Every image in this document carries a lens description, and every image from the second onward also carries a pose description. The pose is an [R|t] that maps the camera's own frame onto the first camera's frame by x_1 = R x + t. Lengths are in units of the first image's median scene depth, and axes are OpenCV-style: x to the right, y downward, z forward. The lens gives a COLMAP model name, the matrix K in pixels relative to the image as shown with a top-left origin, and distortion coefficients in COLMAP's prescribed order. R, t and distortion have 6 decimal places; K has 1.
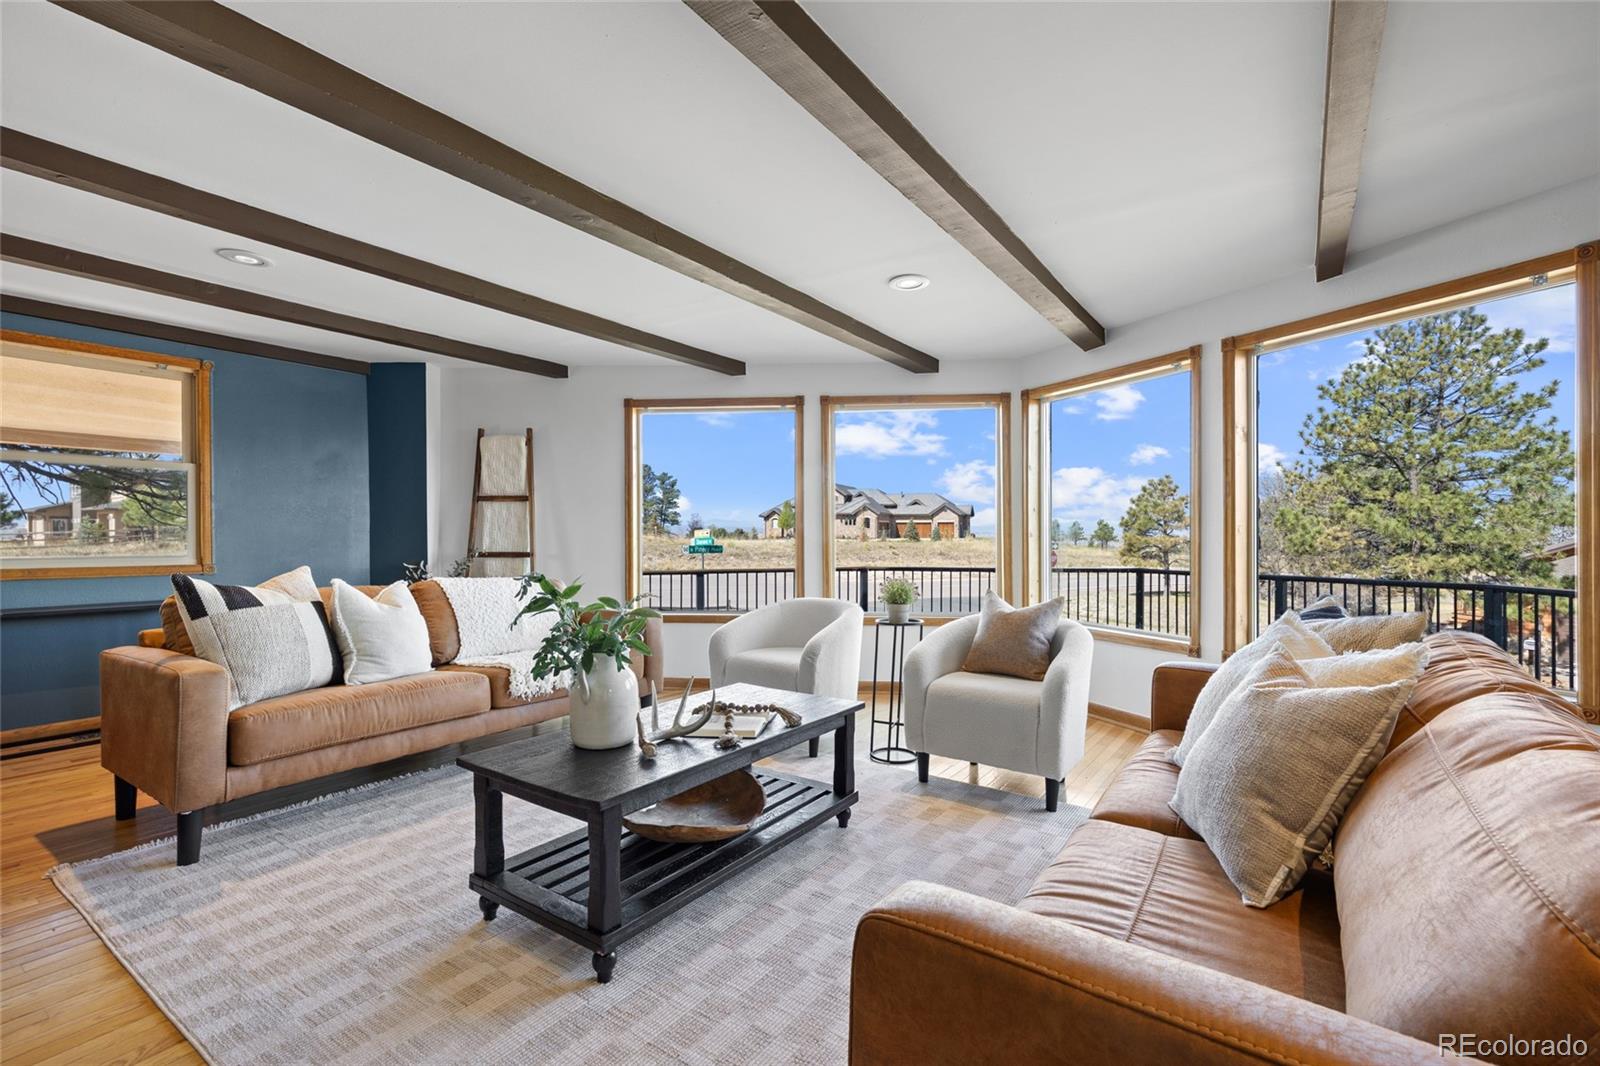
lens RADIAL K [[713.0, 0, 807.0], [0, 713.0, 537.5], [0, 0, 1]] dist [0.000753, 0.000303]
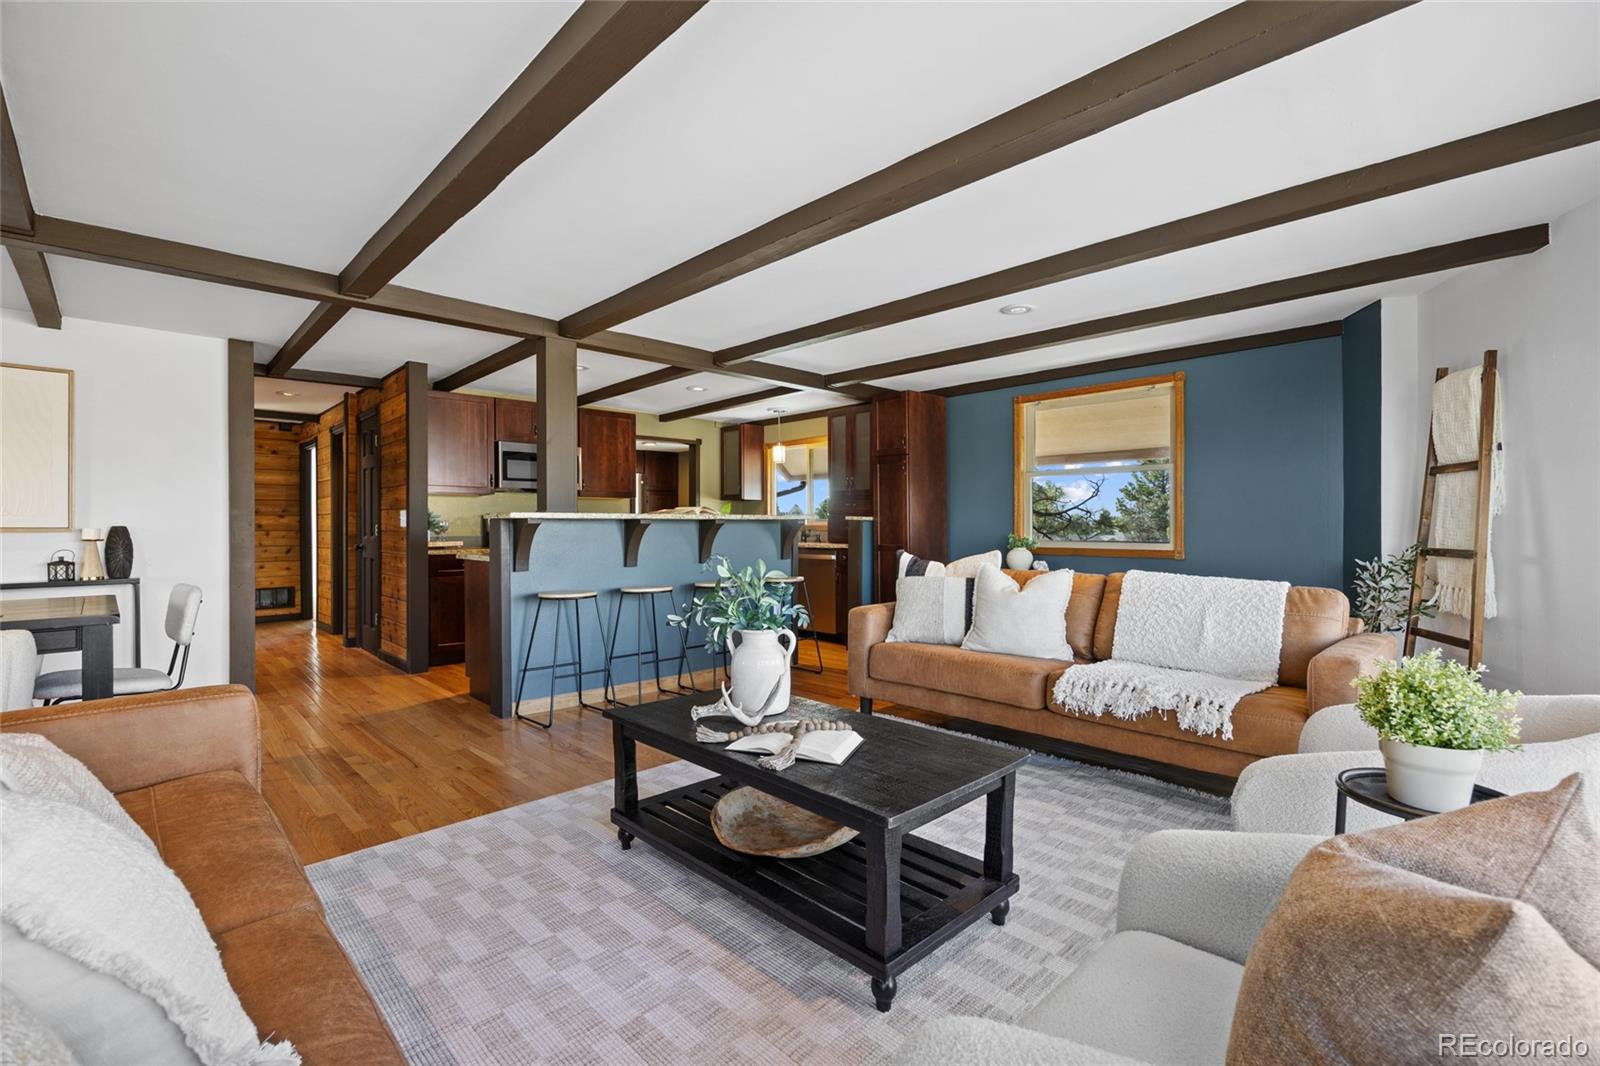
lens RADIAL K [[713.0, 0, 807.0], [0, 713.0, 537.5], [0, 0, 1]] dist [0.000753, 0.000303]
pose [[-0.191790, 0.013779, -0.981339, 0.333163], [0.000307, 0.999902, 0.013980, 0.000102], [0.981436, 0.002380, -0.191776, 0.539727]]
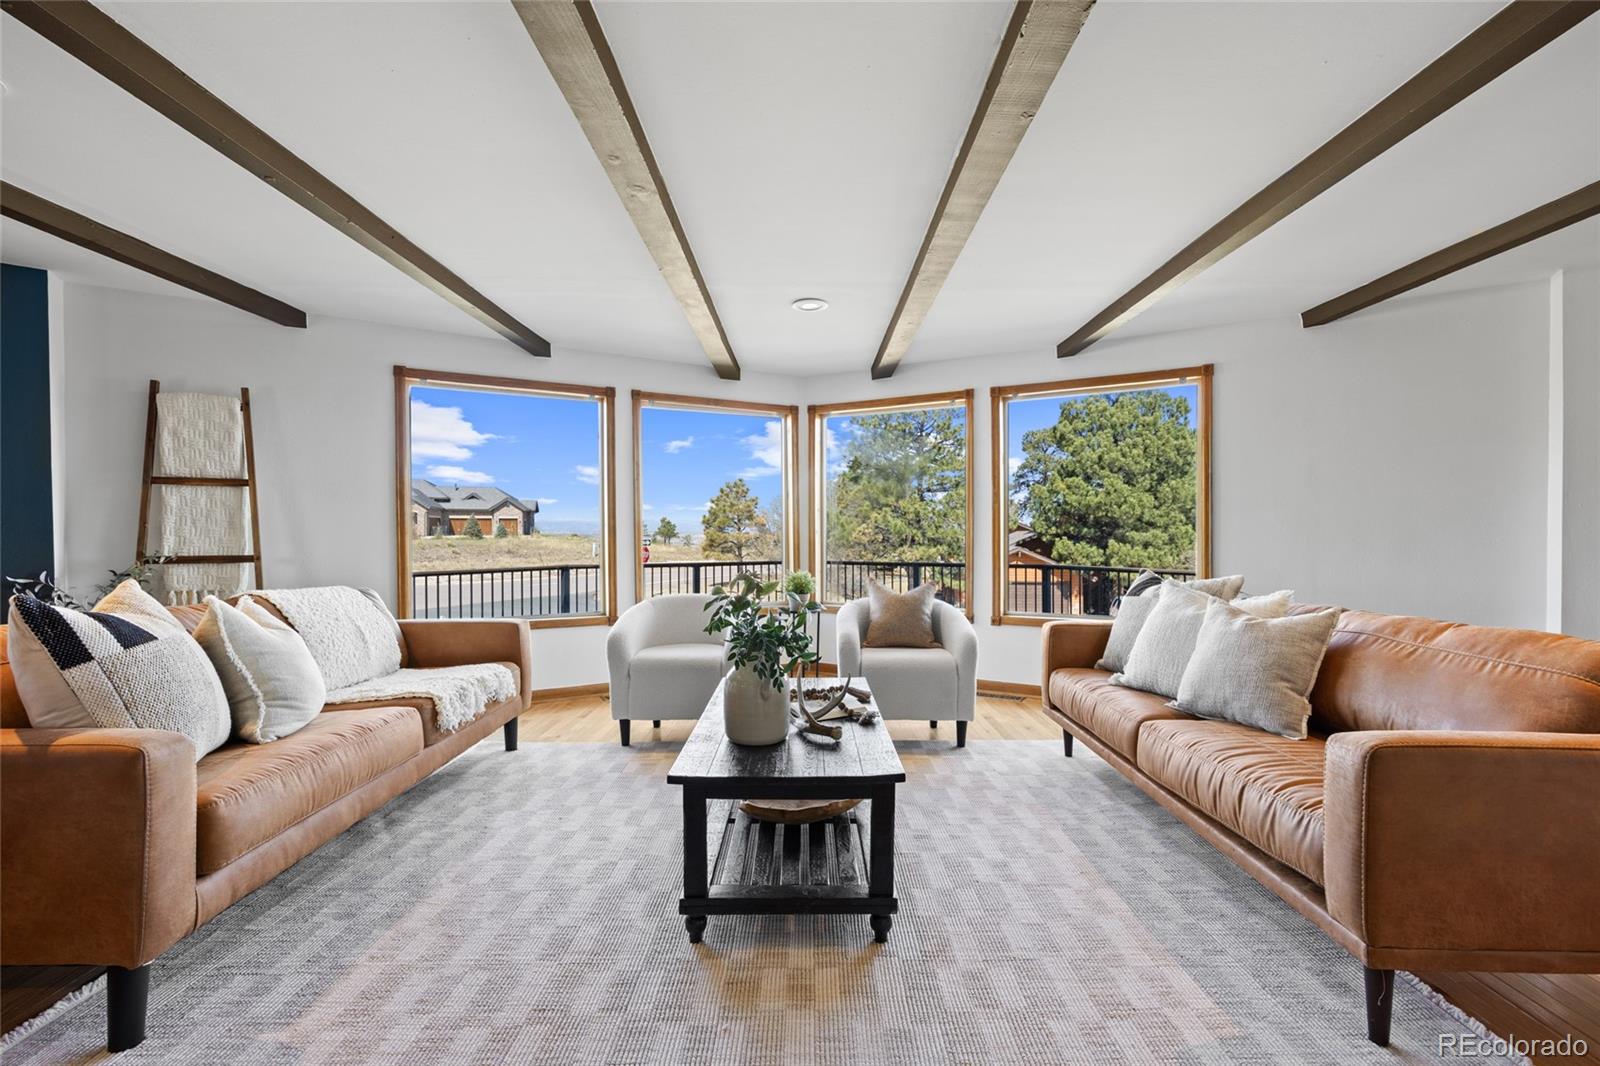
lens RADIAL K [[713.0, 0, 807.0], [0, 713.0, 537.5], [0, 0, 1]] dist [0.000753, 0.000303]
pose [[0.821095, -0.005452, 0.570766, -0.334784], [0.002918, 0.999981, 0.005353, -0.000254], [-0.570784, -0.002729, 0.821095, 0.057874]]
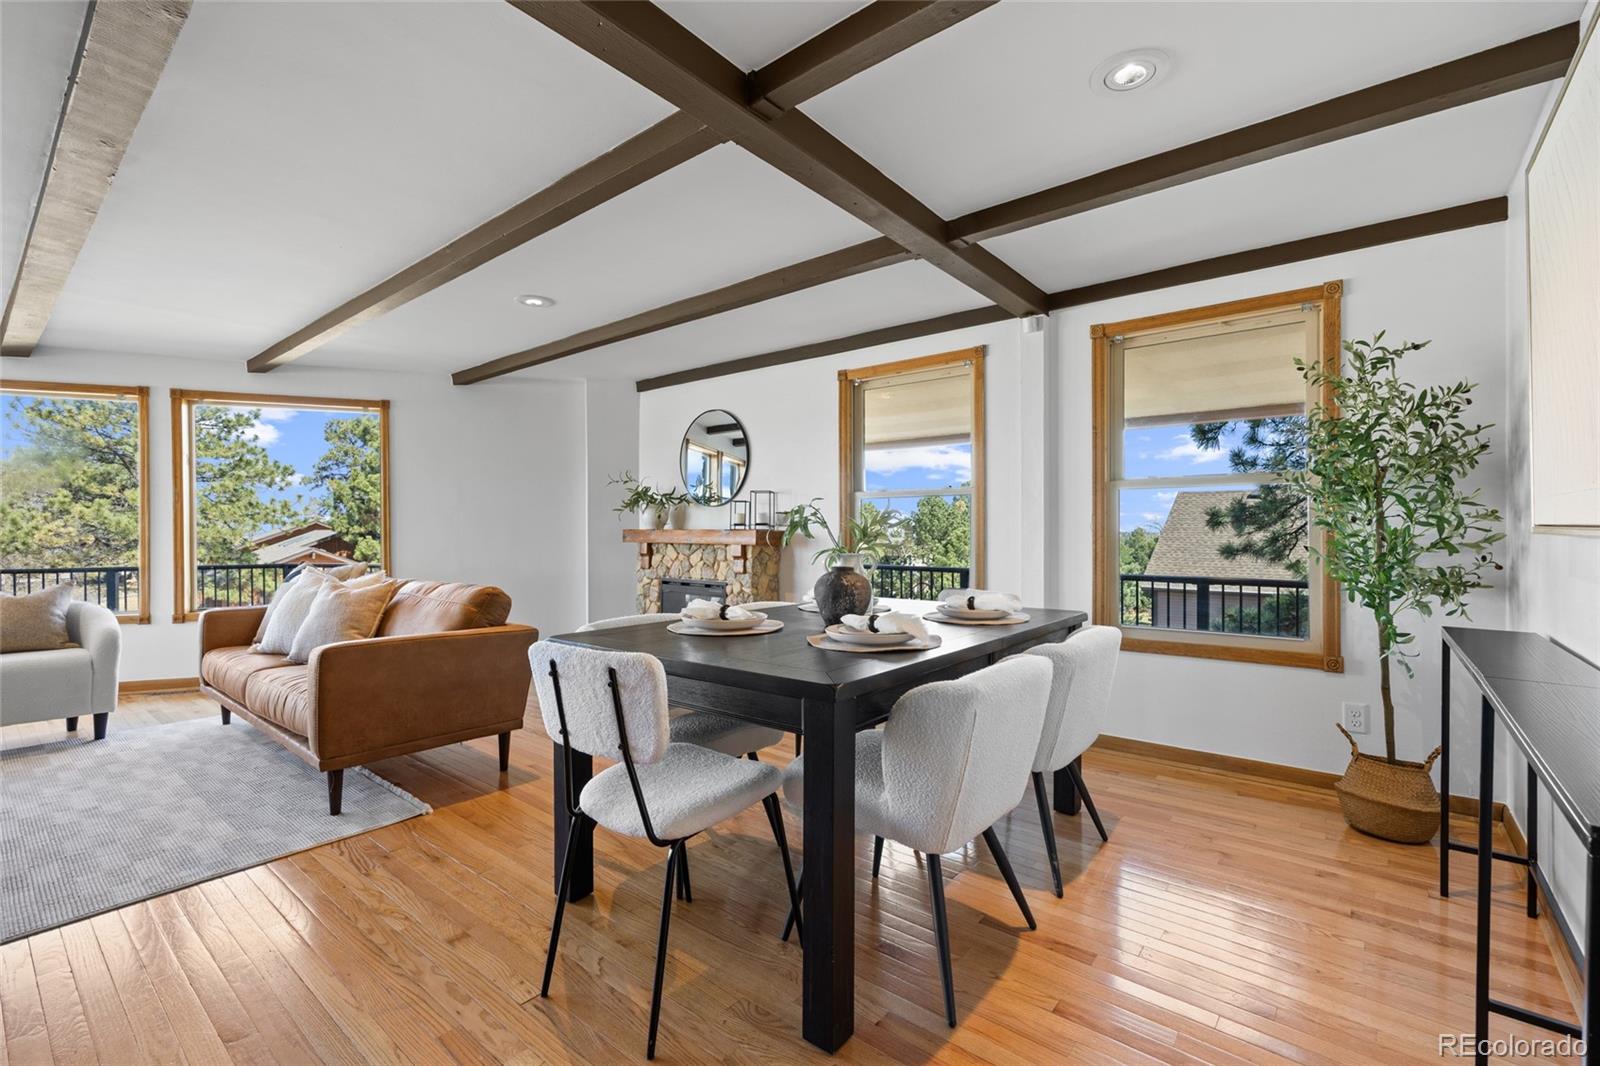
lens RADIAL K [[699.8, 0, 806.0], [0, 699.8, 530.6], [0, 0, 1]] dist [-0.000466, 0.000065]
pose [[0.077029, -0.001330, 0.997028, -0.464713], [0.005068, 0.999987, 0.000943, 0.000655], [-0.997016, 0.004980, 0.077035, -0.225074]]
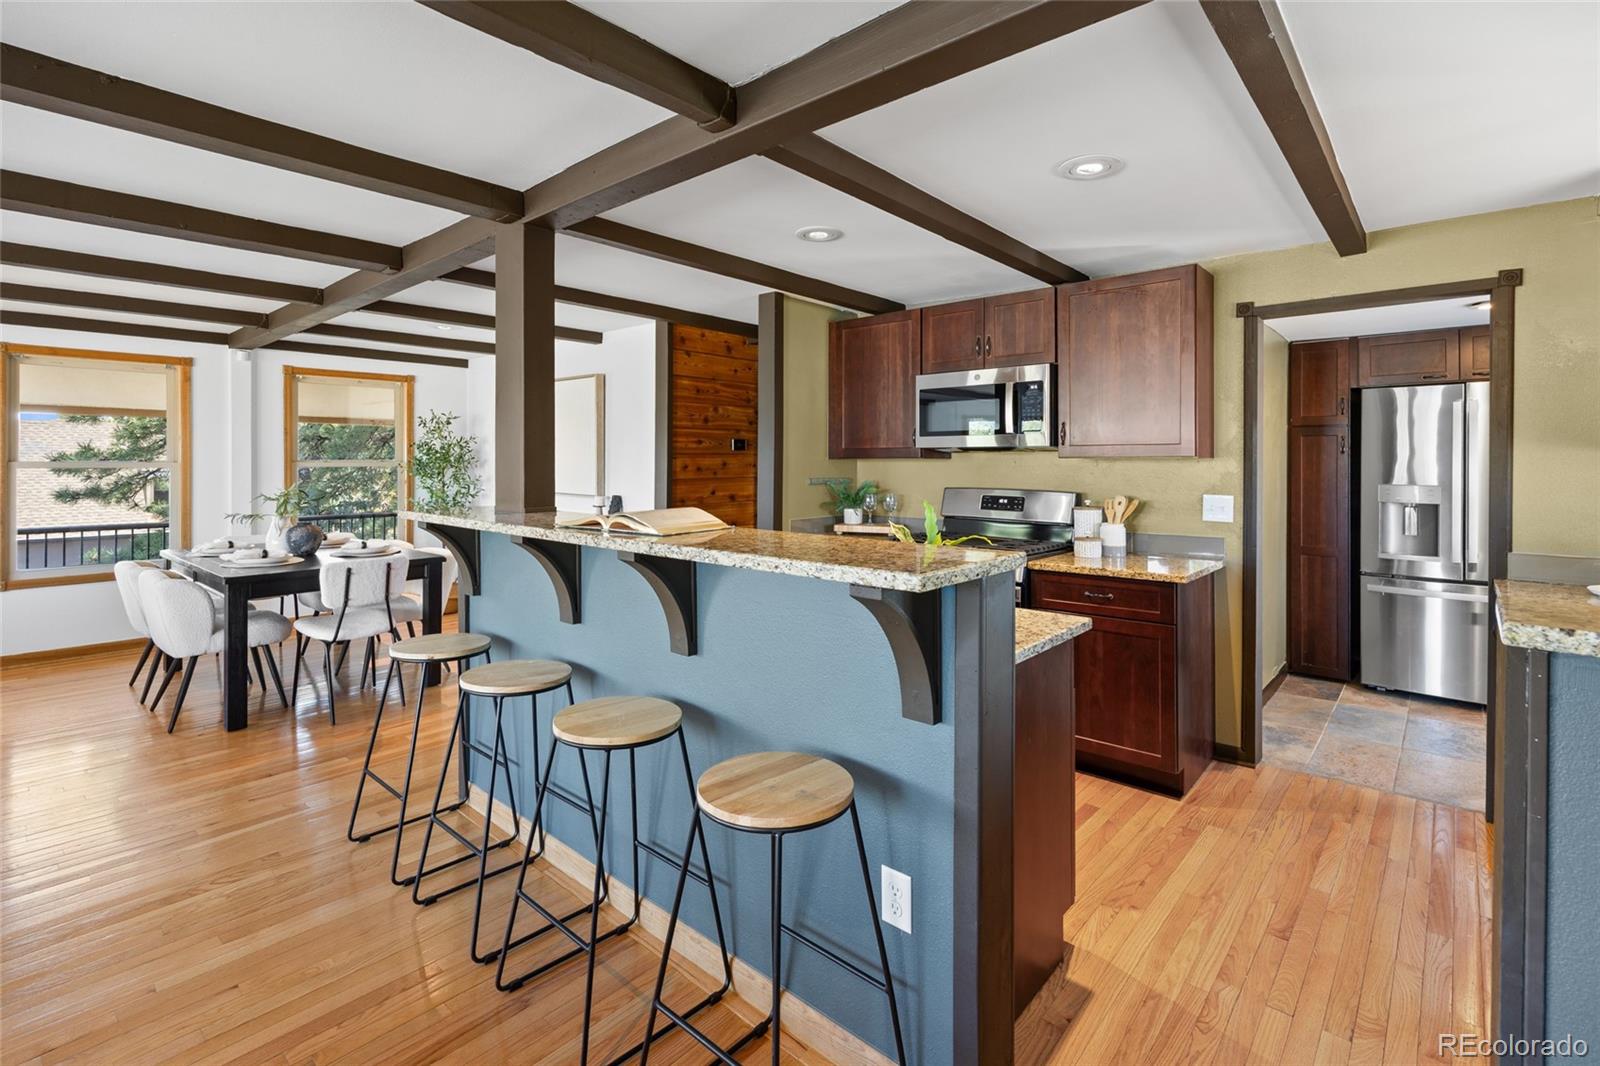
lens RADIAL K [[716.3, 0, 800.9], [0, 716.3, 462.9], [0, 0, 1]] dist [-0.001225, -0.000179]
pose [[-0.990469, -0.004745, 0.137652, -0.712280], [-0.003869, 0.999971, 0.006631, -0.055320], [-0.137680, 0.006035, -0.990458, 0.538936]]
